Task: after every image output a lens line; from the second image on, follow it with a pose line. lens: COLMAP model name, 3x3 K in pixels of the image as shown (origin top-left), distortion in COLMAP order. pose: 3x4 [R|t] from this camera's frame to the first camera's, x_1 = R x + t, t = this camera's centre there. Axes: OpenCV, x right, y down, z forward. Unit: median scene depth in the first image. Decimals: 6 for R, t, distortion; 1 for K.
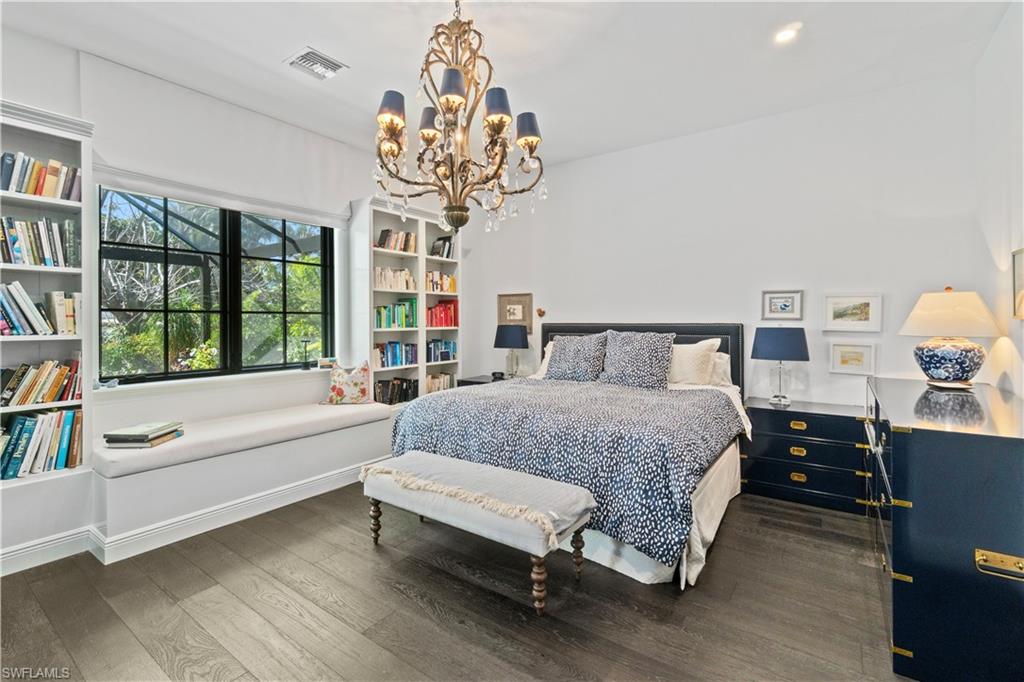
lens RADIAL K [[452.6, 0, 507.4], [0, 452.6, 336.1], [0, 0, 1]] dist [-0.021458, 0.000401]
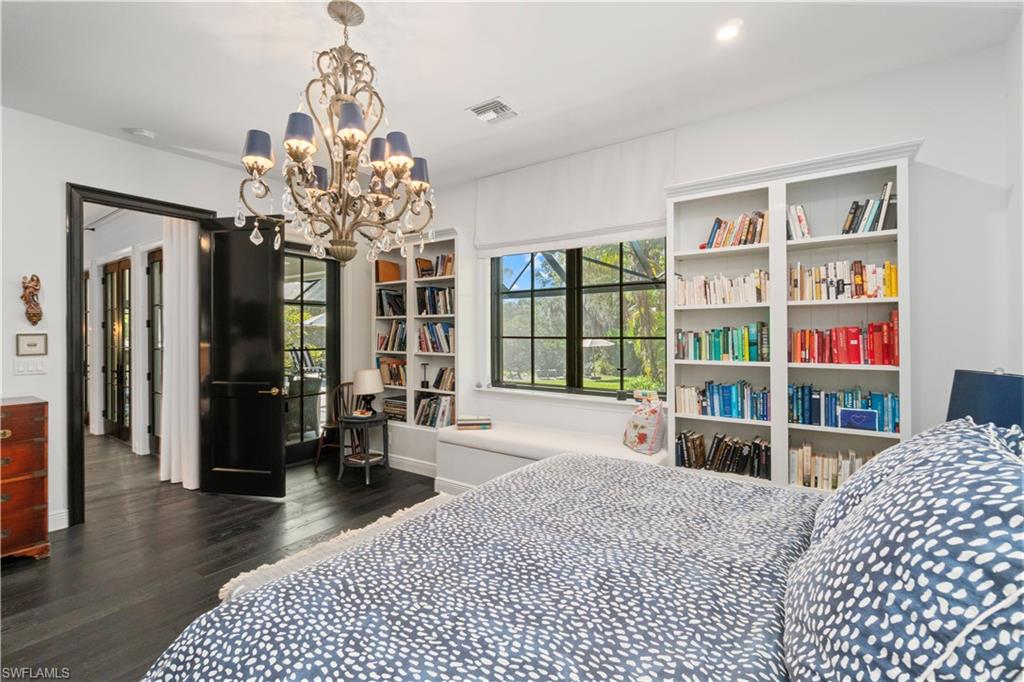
lens RADIAL K [[452.6, 0, 507.4], [0, 452.6, 336.1], [0, 0, 1]] dist [-0.021458, 0.000401]
pose [[-0.011433, -0.001175, -0.999934, 0.436940], [-0.038387, 0.999263, -0.000735, -0.042423], [0.999198, 0.038376, -0.011470, 0.695030]]
